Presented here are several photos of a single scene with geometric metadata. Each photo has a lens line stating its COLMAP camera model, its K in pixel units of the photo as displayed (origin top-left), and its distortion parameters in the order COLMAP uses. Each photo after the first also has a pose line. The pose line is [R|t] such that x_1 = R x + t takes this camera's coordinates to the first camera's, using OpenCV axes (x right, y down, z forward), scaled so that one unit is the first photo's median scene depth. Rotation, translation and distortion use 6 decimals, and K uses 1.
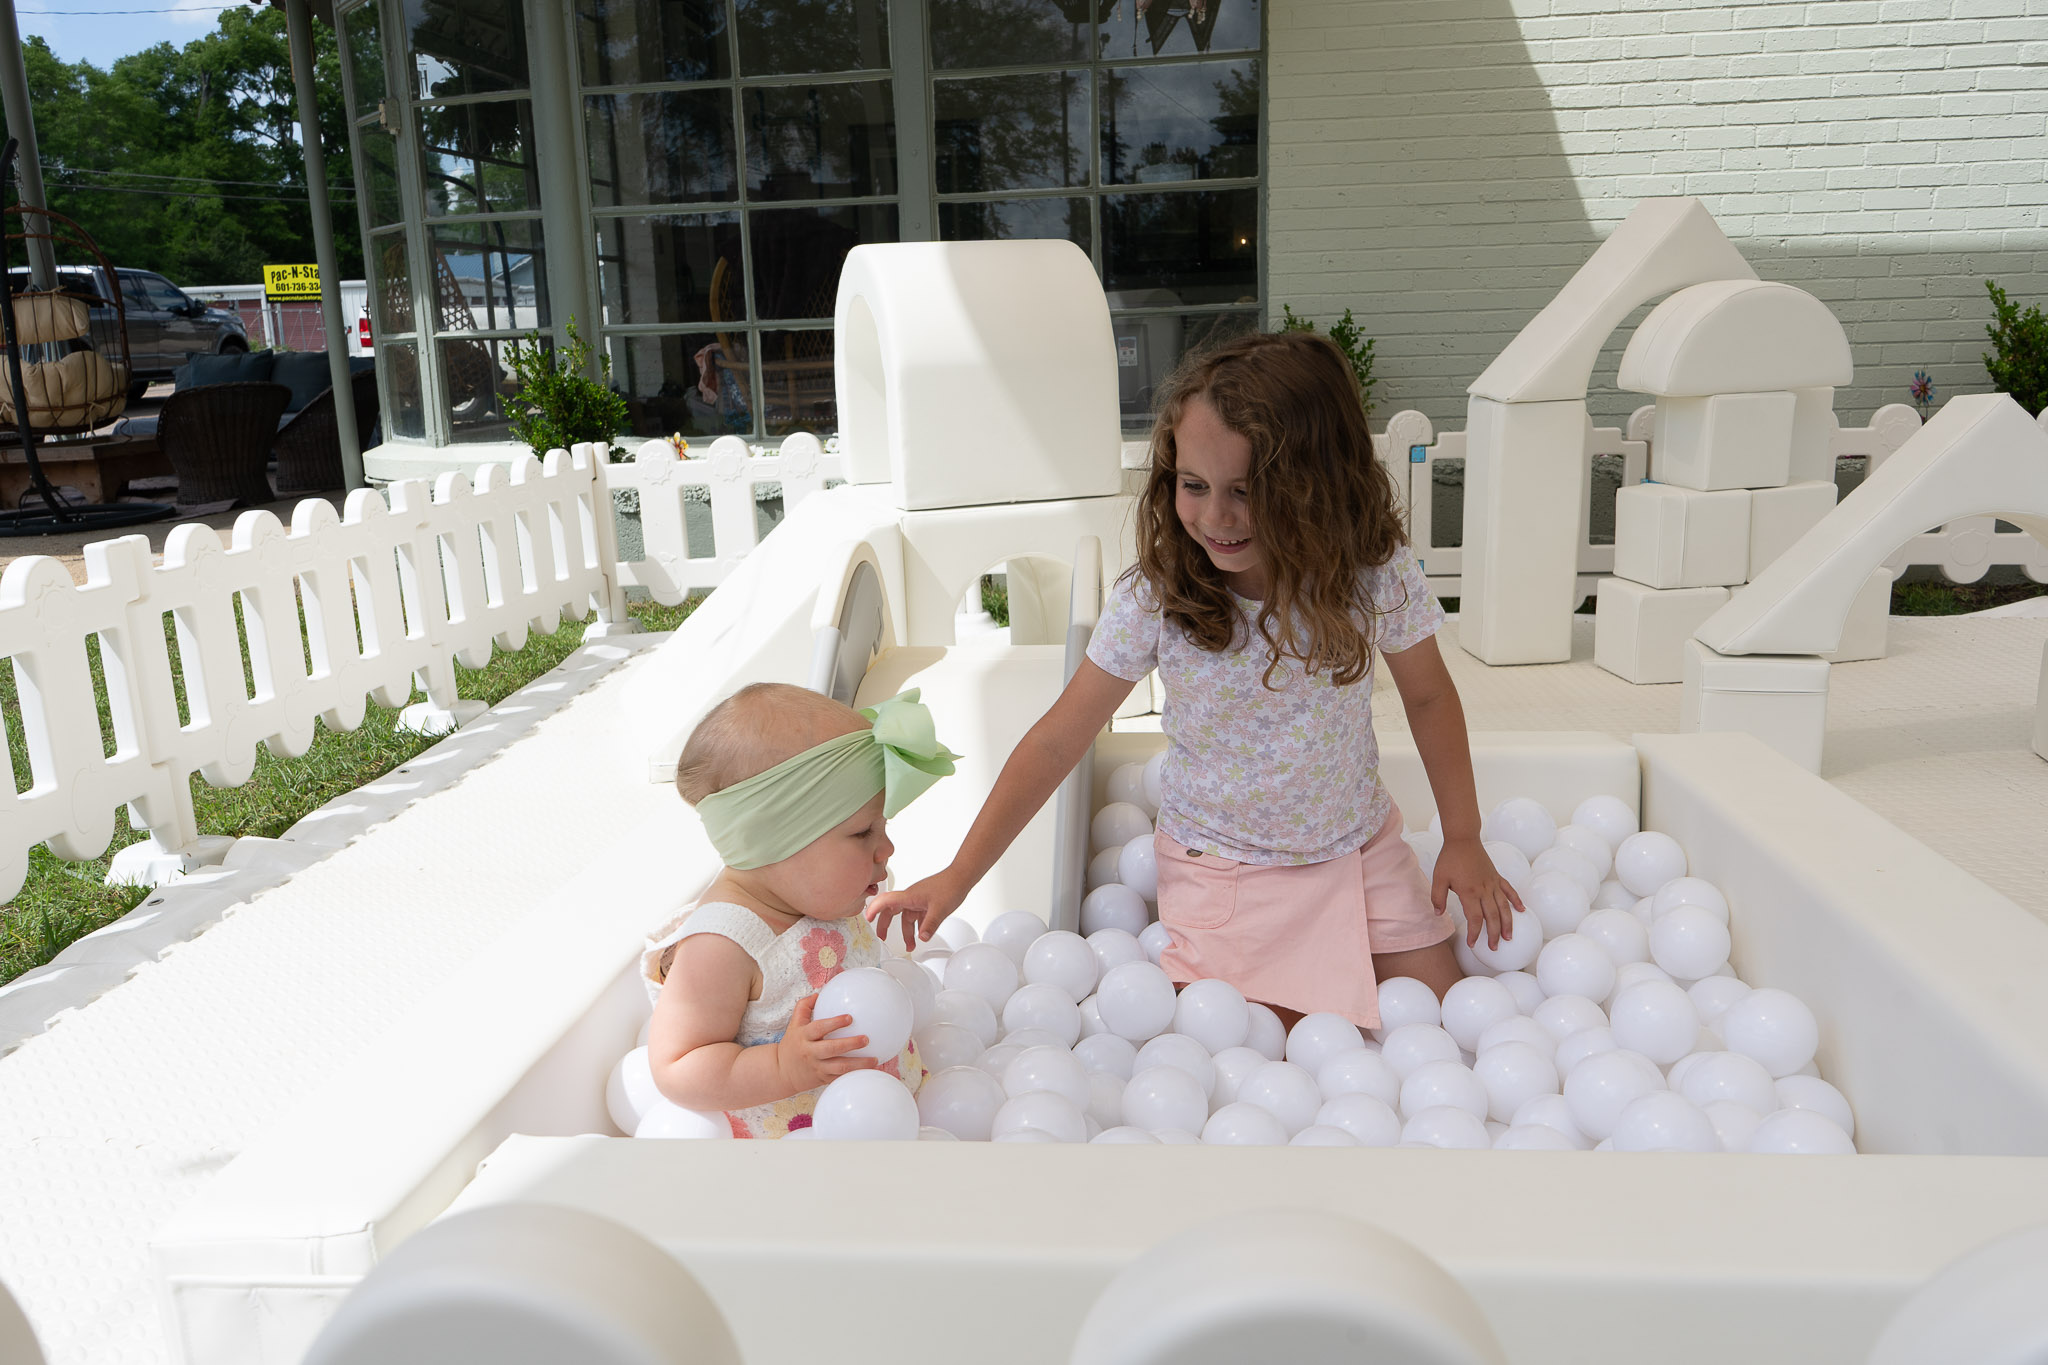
lens RADIAL K [[1578.1, 0, 1024.0], [0, 1578.1, 682.5], [0, 0, 1]] dist [-0.055679, 0.039072]
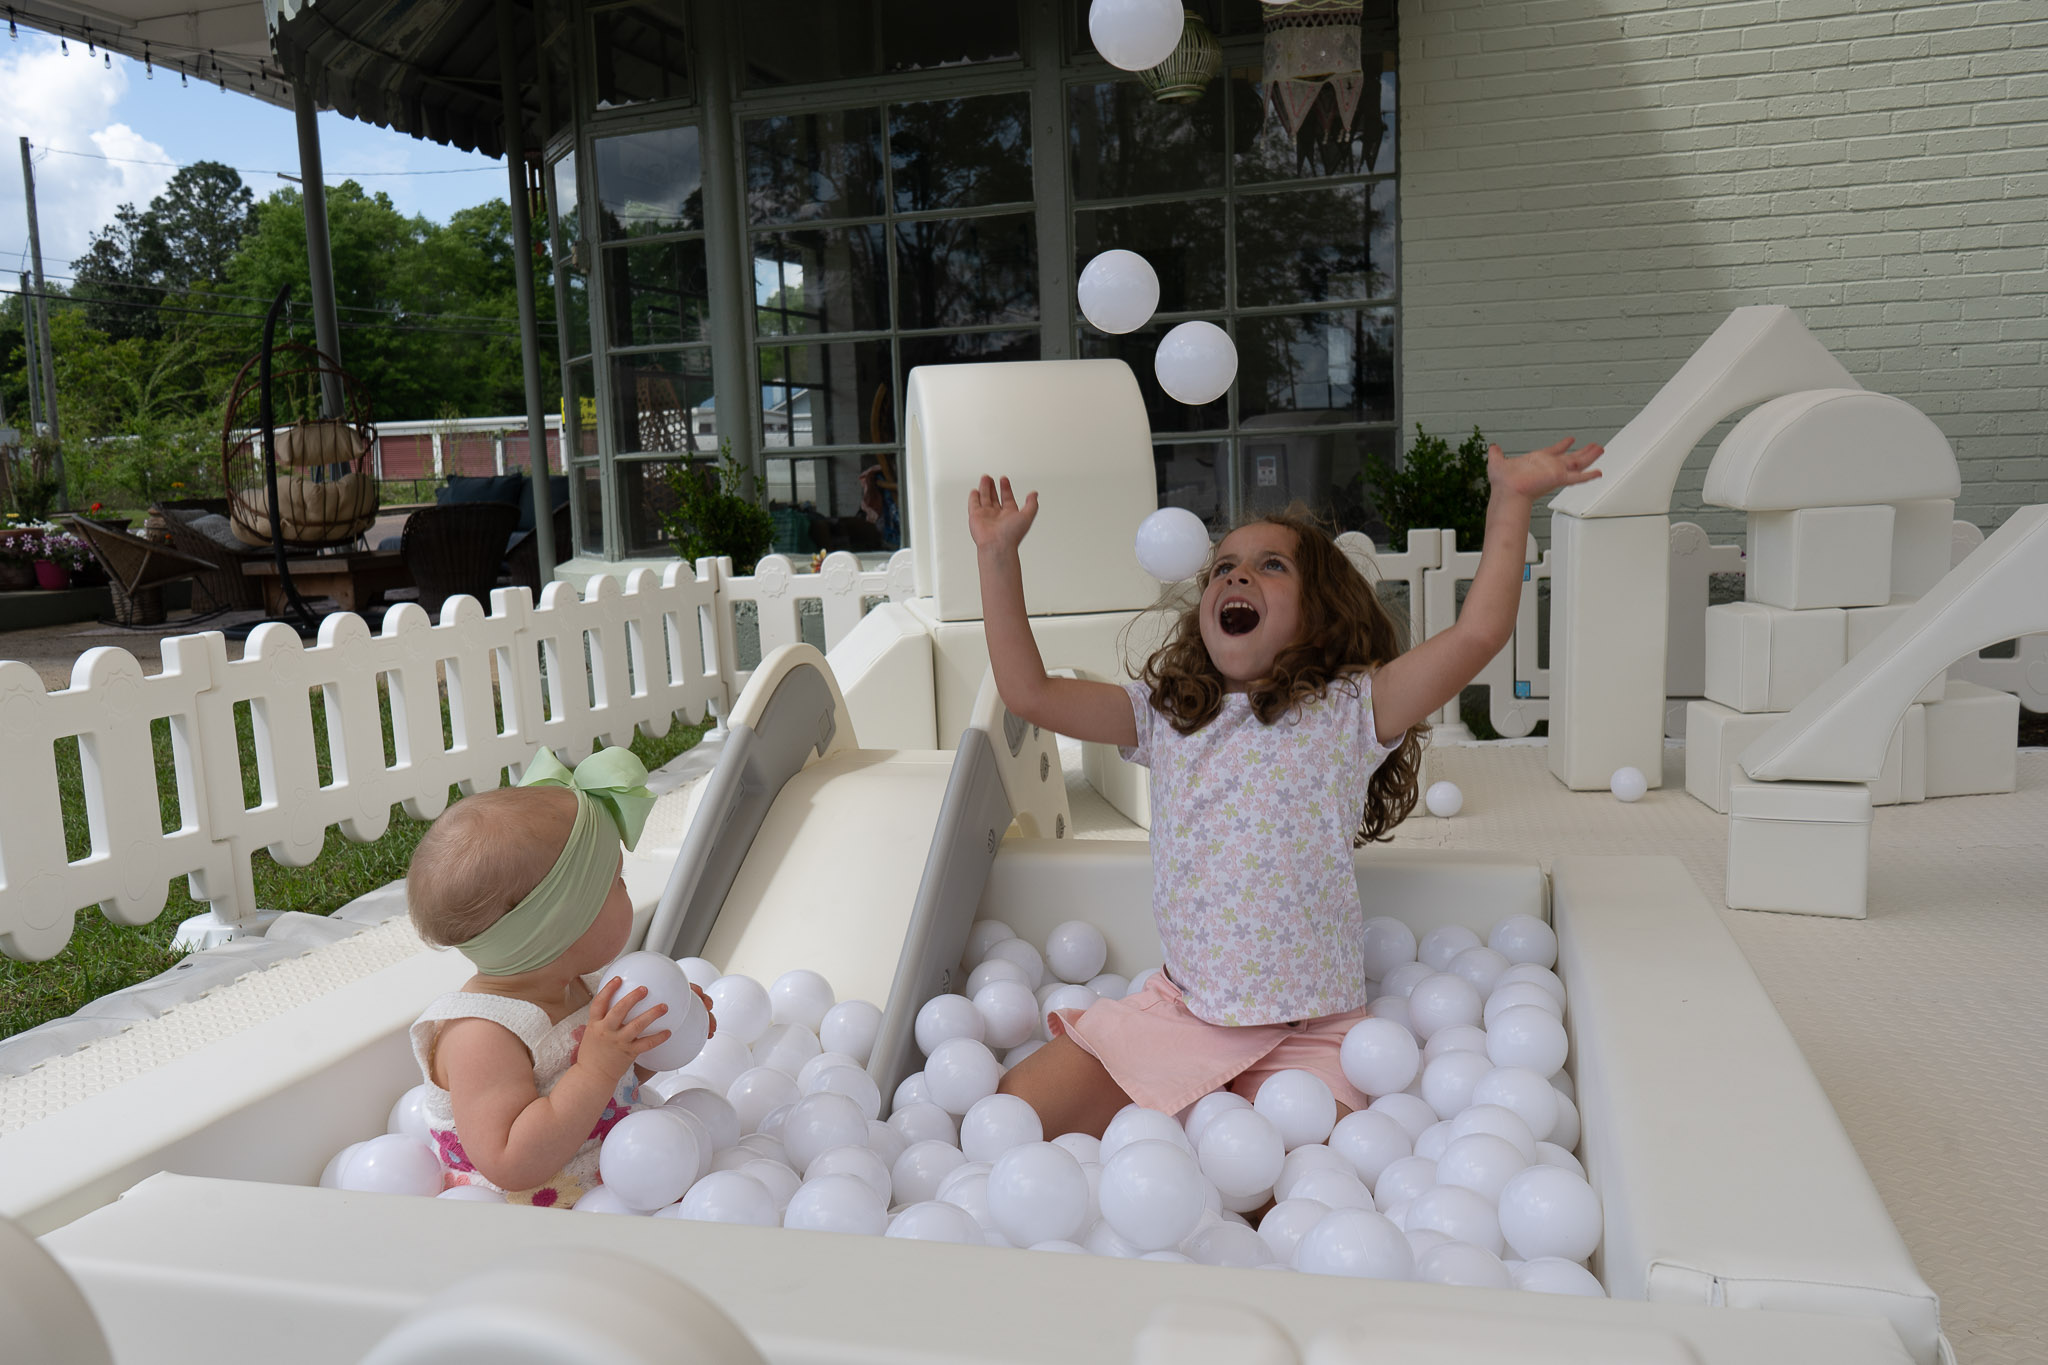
lens RADIAL K [[1578.1, 0, 1024.0], [0, 1578.1, 682.5], [0, 0, 1]] dist [-0.055679, 0.039072]
pose [[0.986666, 0.016426, -0.161928, 0.101470], [-0.028828, 0.996802, -0.074535, 0.003705], [0.160186, 0.078209, 0.983984, 0.001519]]
